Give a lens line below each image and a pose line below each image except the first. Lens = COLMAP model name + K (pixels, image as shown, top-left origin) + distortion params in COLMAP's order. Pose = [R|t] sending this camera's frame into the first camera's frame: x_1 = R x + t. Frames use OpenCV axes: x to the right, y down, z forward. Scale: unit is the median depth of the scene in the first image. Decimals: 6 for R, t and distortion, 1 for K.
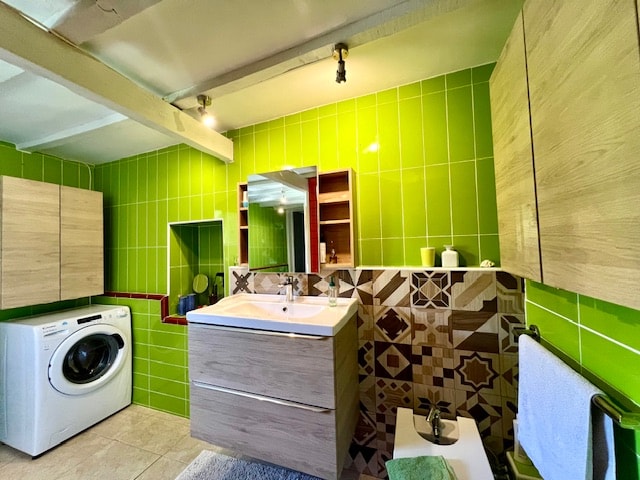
lens RADIAL K [[258.9, 0, 319.4], [0, 258.9, 240.2], [0, 0, 1]] dist [-0.000073, 0.000016]
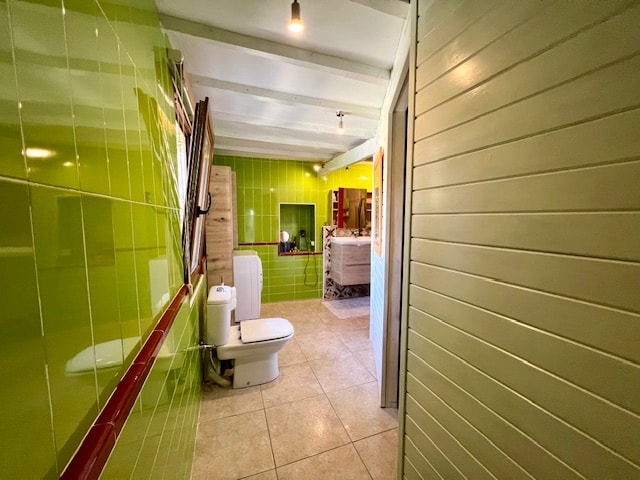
lens RADIAL K [[258.9, 0, 320.1], [0, 258.9, 242.2], [0, 0, 1]] dist [-0.000073, 0.000016]
pose [[0.762242, -0.032722, 0.646465, -1.773791], [-0.043465, 0.993880, 0.101556, 0.011513], [-0.645831, -0.105509, 0.756155, -0.675030]]
